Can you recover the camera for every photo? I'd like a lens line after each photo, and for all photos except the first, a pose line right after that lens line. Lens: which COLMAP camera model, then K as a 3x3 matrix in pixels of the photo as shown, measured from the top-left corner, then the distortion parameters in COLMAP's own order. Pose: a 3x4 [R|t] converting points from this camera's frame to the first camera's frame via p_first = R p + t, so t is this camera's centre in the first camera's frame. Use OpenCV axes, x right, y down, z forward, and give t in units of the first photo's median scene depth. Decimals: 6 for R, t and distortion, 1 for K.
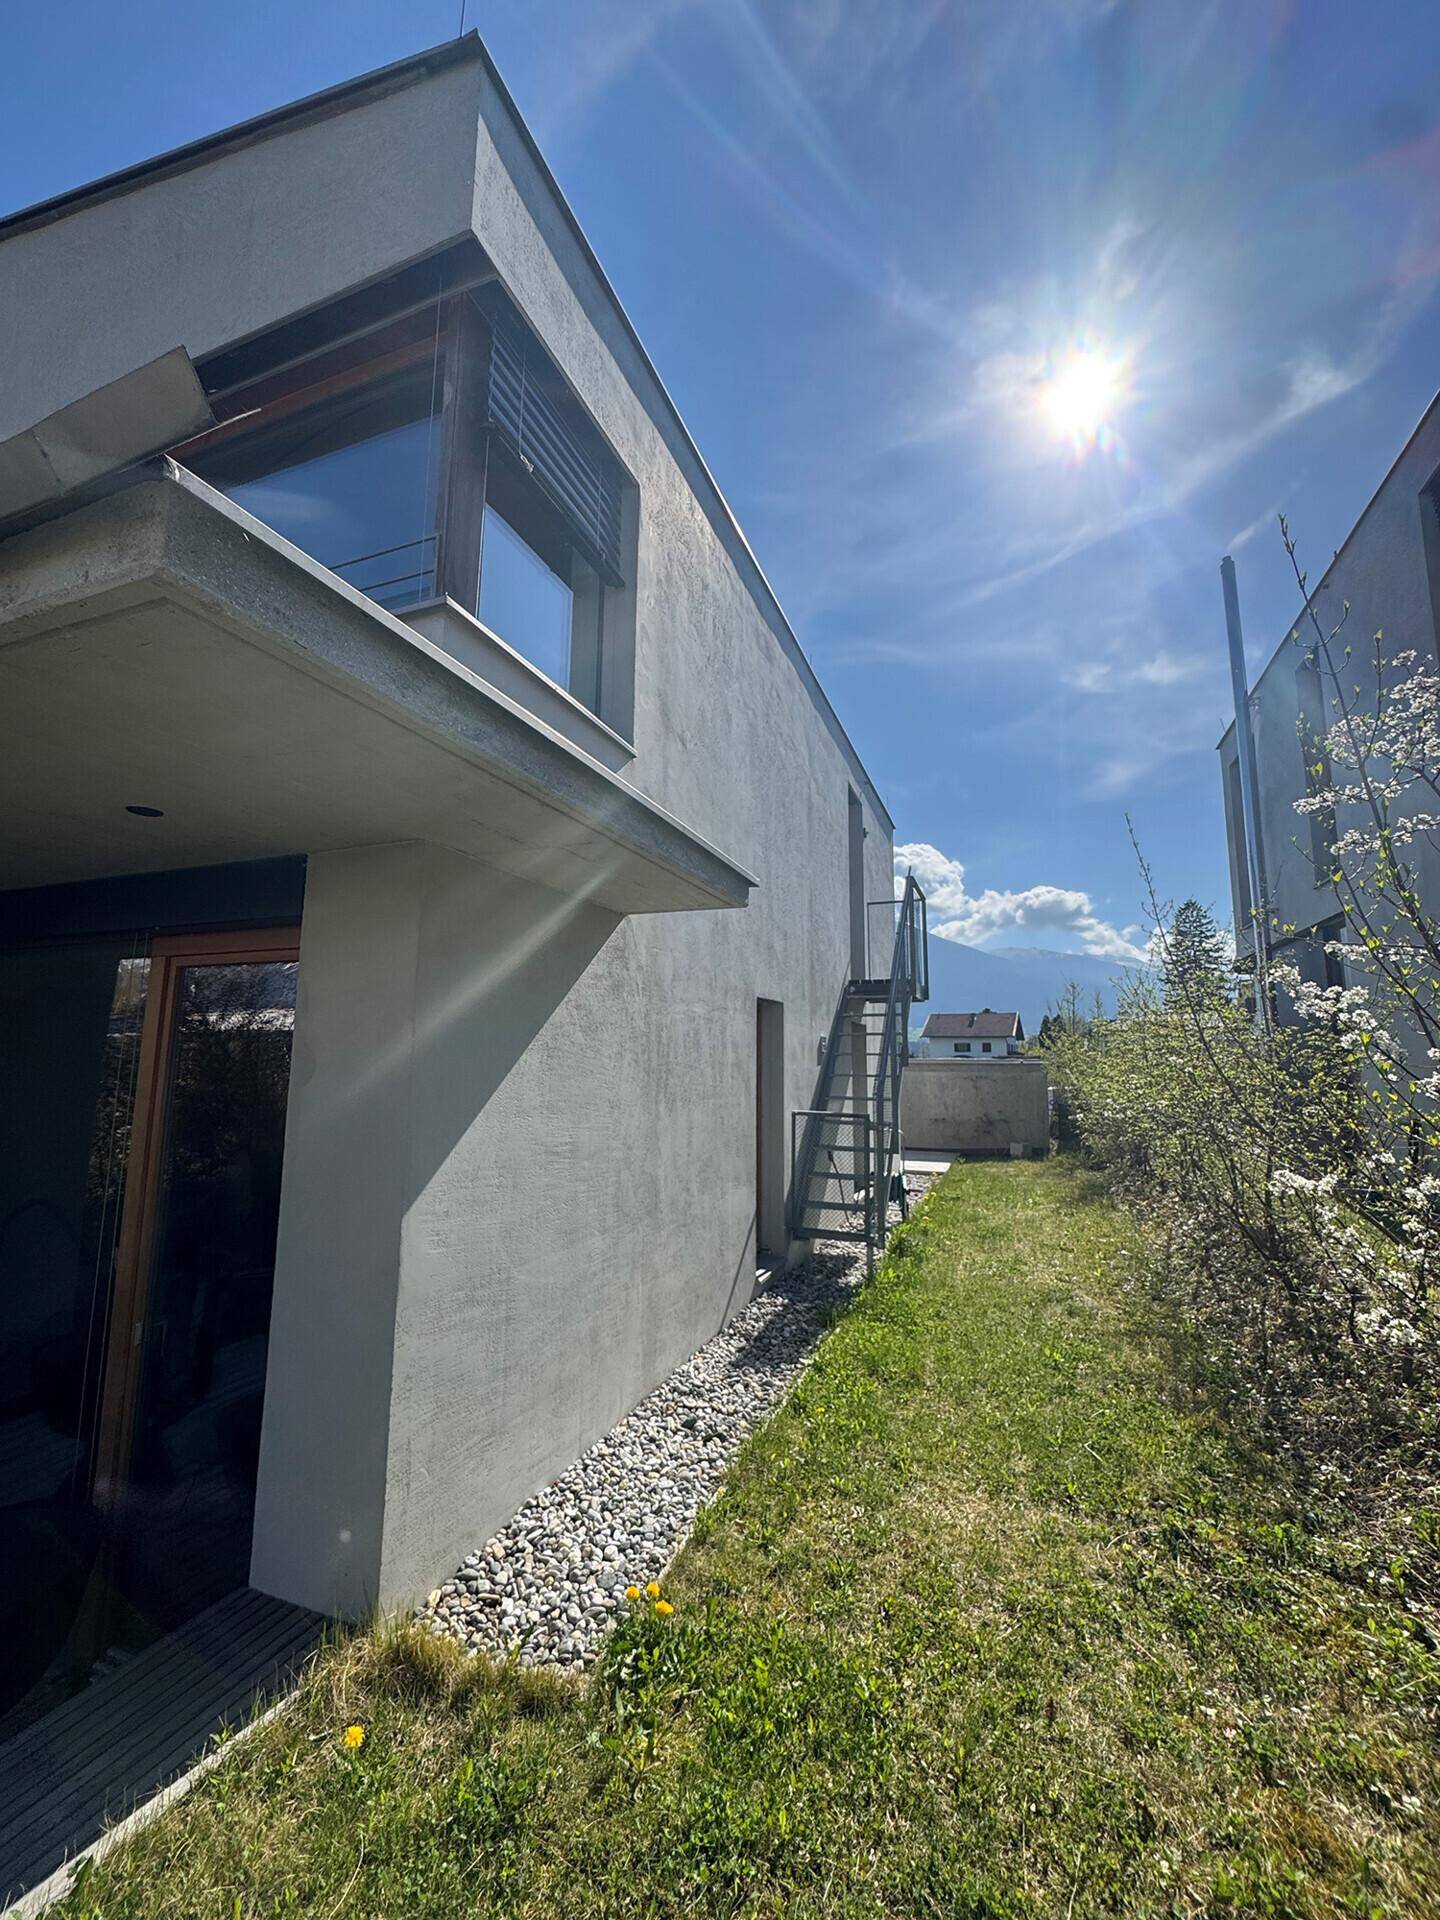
lens RADIAL K [[781.5, 0, 709.6], [0, 781.5, 945.3], [0, 0, 1]] dist [-0.000265, 0.000208]
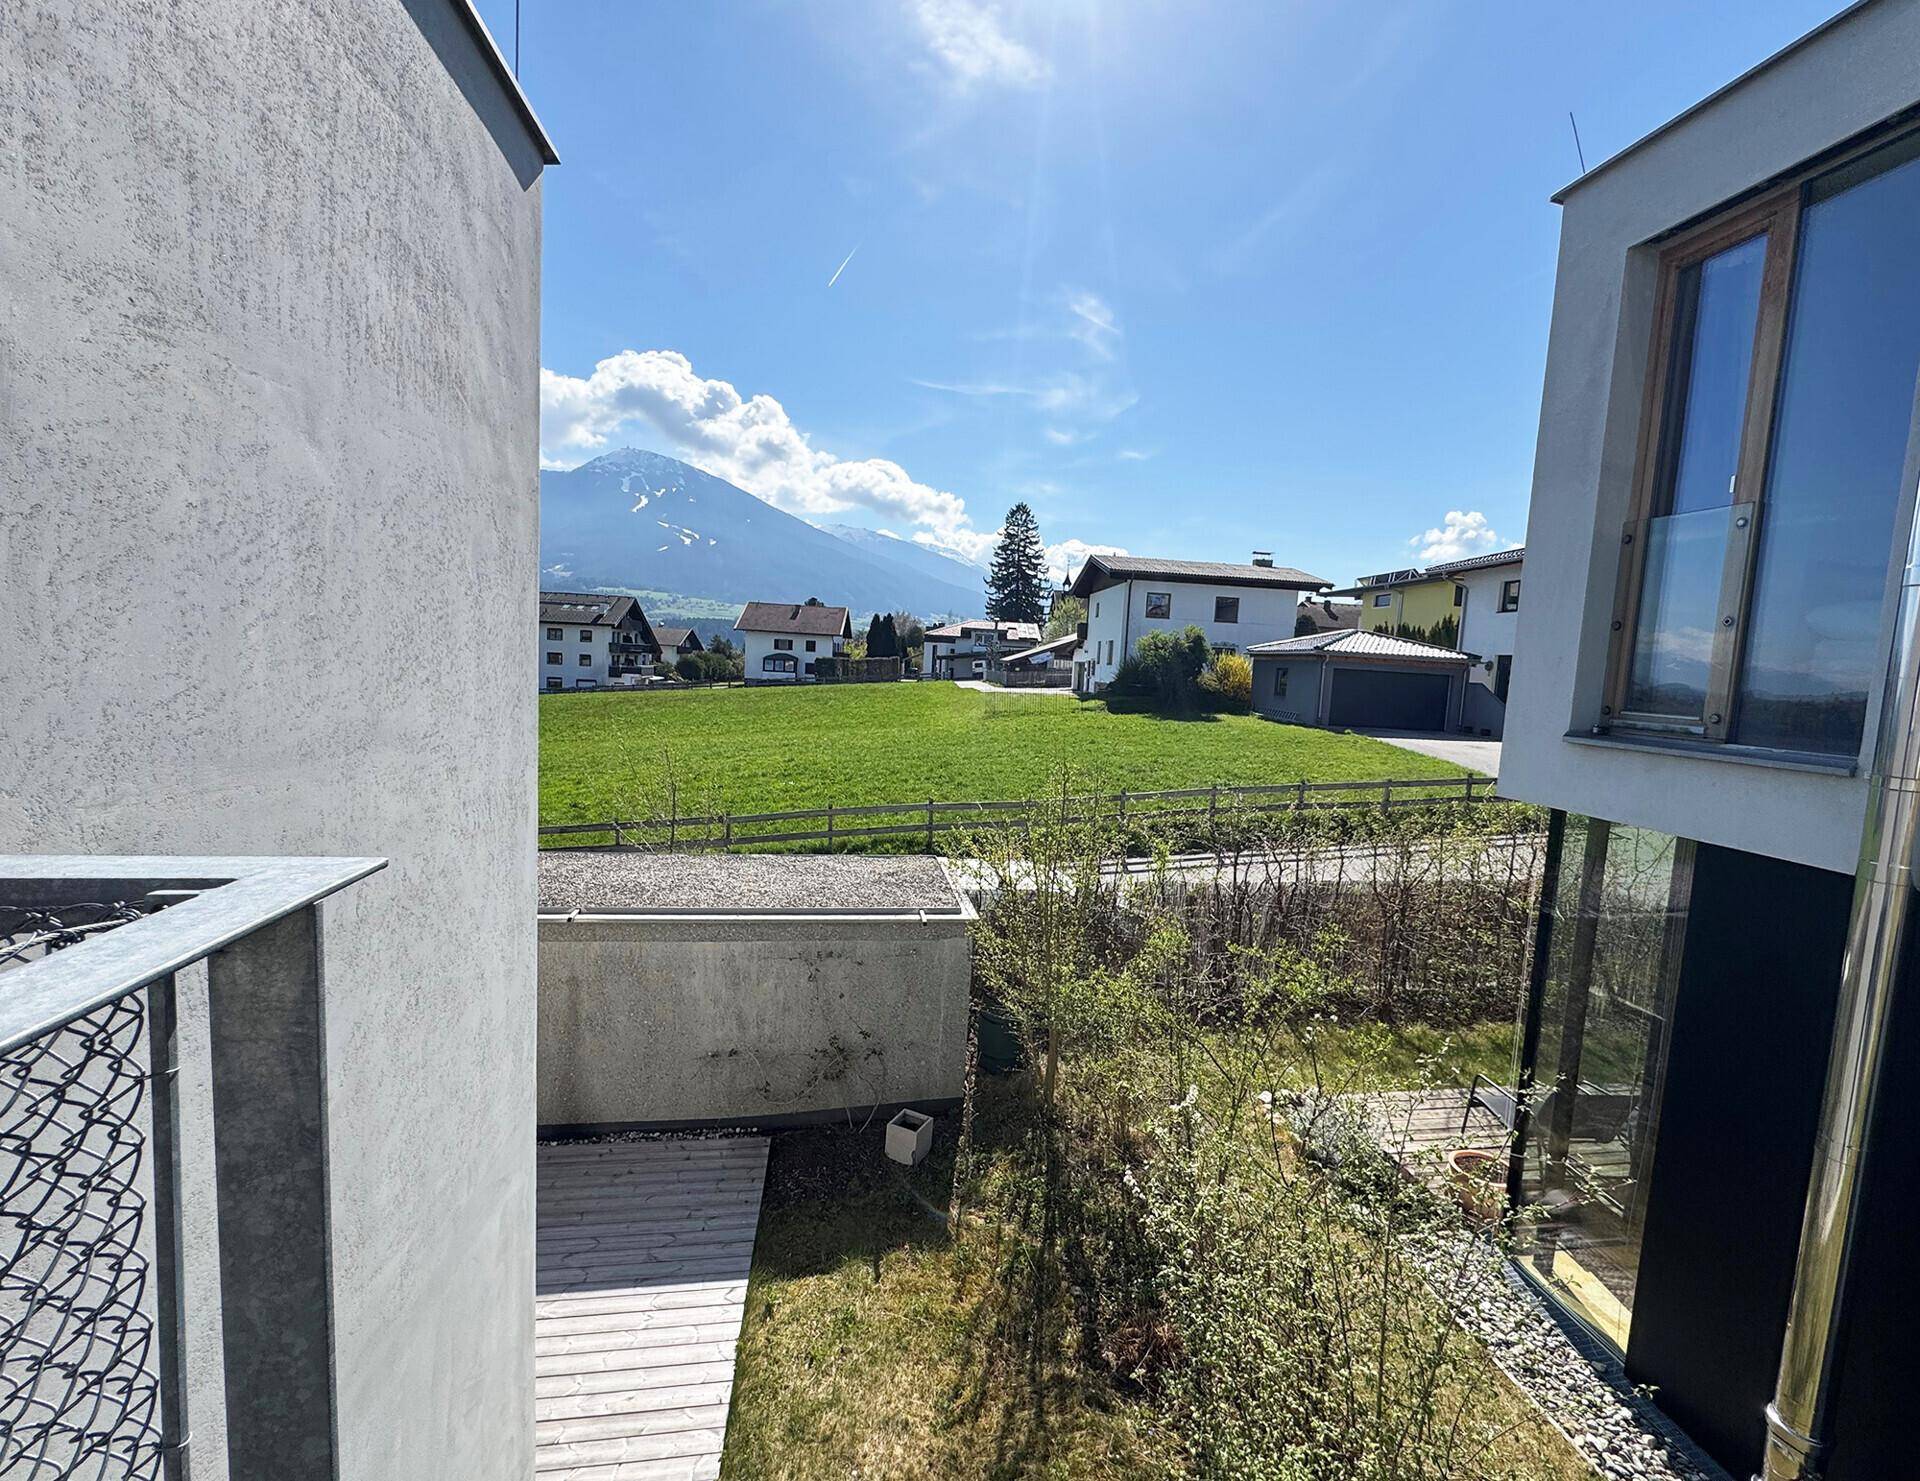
lens RADIAL K [[865.5, 0, 1006.8], [0, 865.5, 737.2], [0, 0, 1]] dist [-0.005739, -0.000033]
pose [[0.844908, -0.012958, 0.534754, 0.223111], [-0.121392, 0.968979, 0.215278, -0.064437], [-0.520955, -0.246805, 0.817125, 0.738278]]
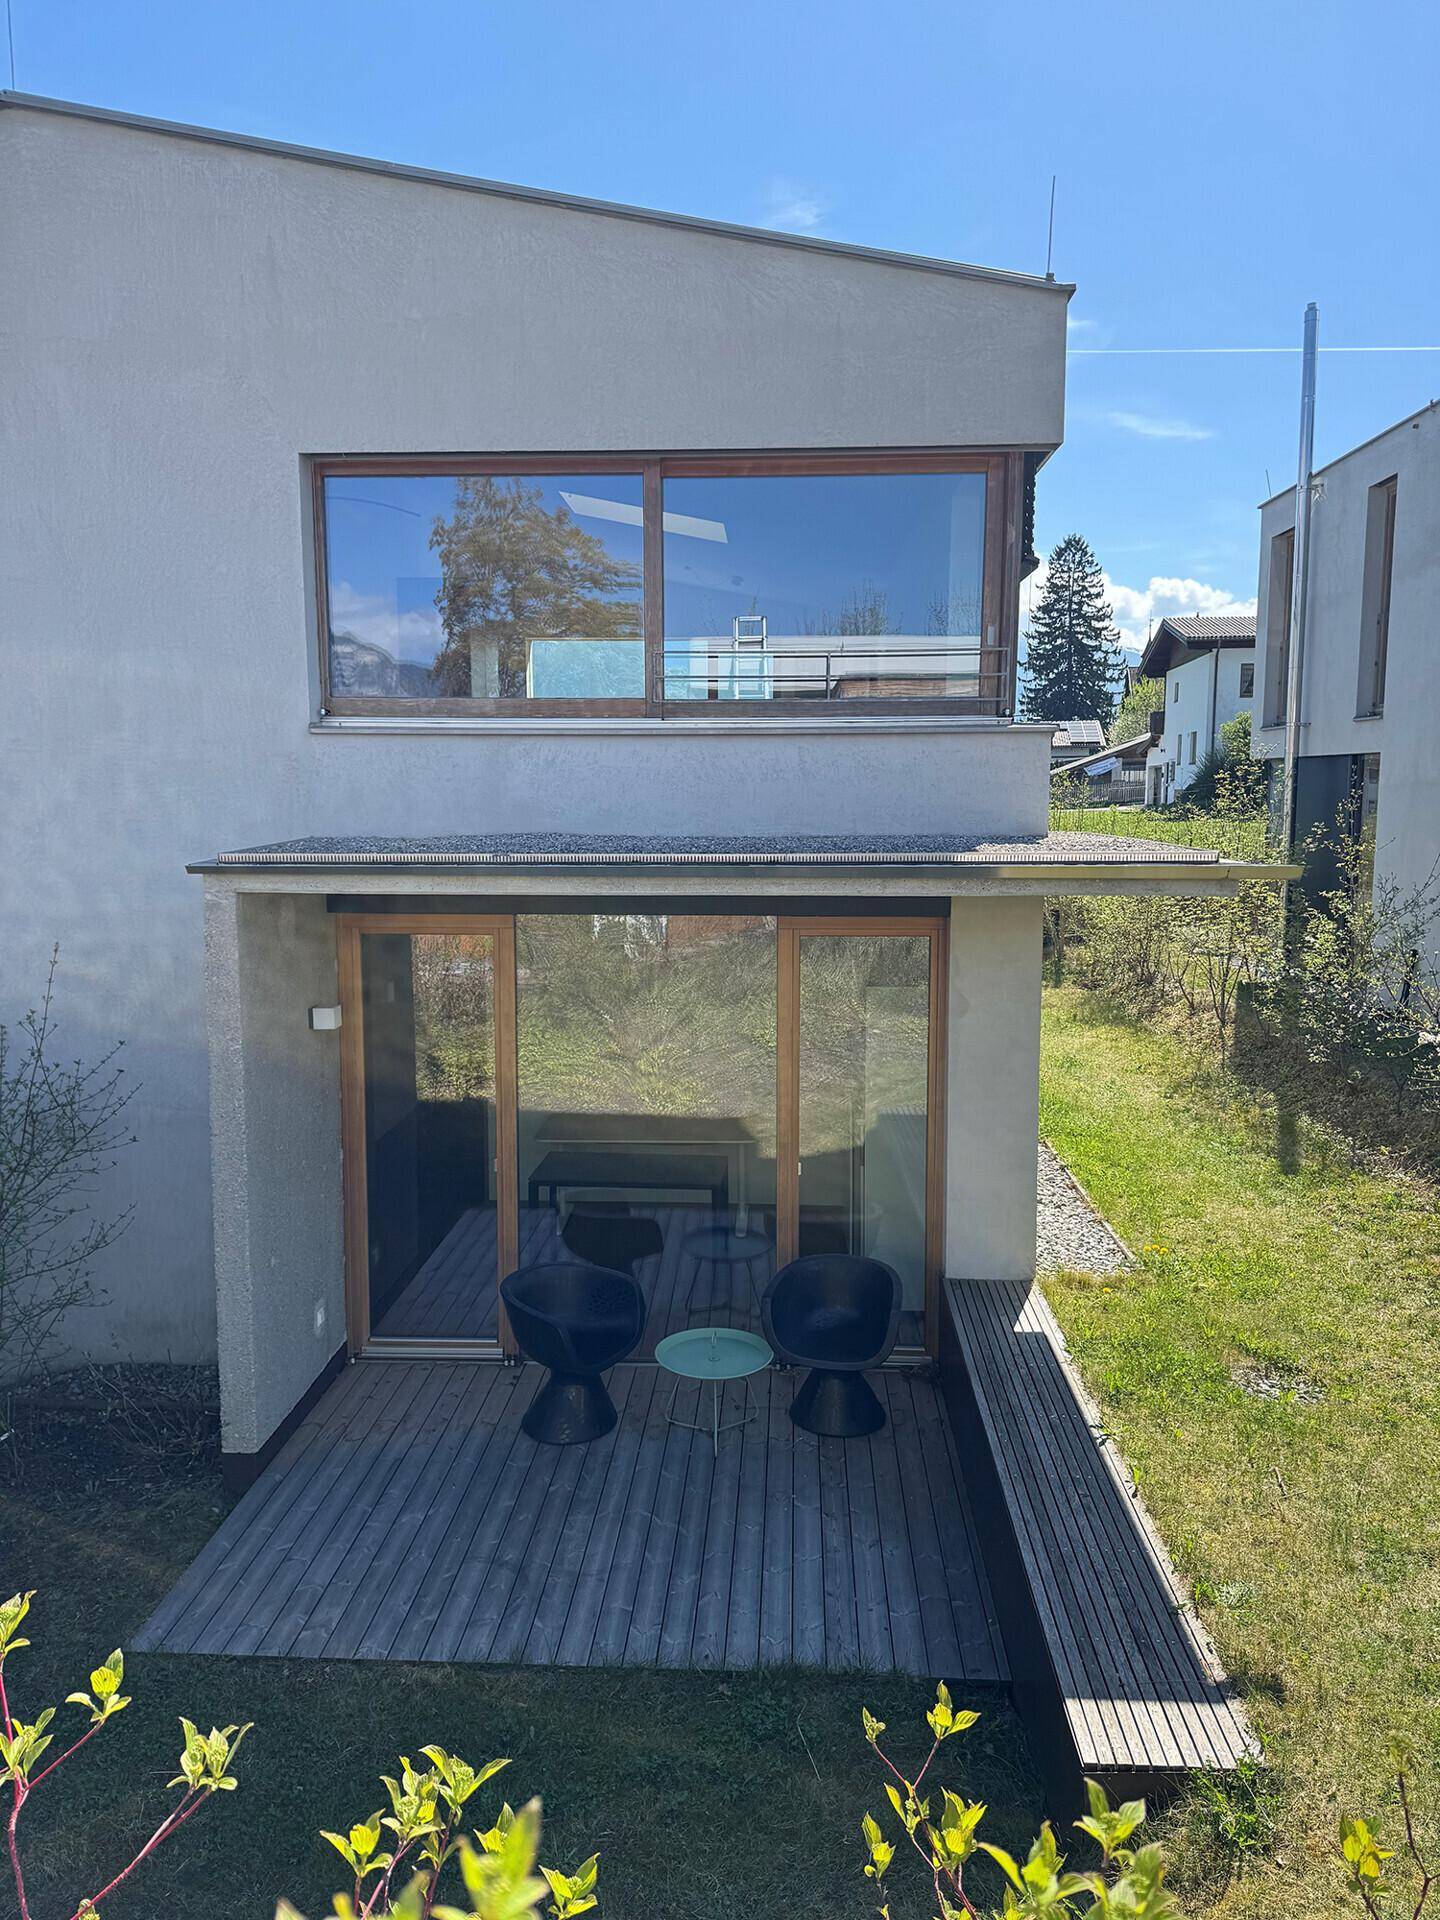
lens RADIAL K [[1365.1, 0, 720.9], [0, 1365.1, 960.2], [0, 0, 1]] dist [0.054966, -0.055331]
pose [[0.948196, -0.054880, 0.312911, -0.386272], [-0.030938, 0.964332, 0.262882, -0.141587], [-0.316177, -0.258945, 0.912677, -0.301631]]
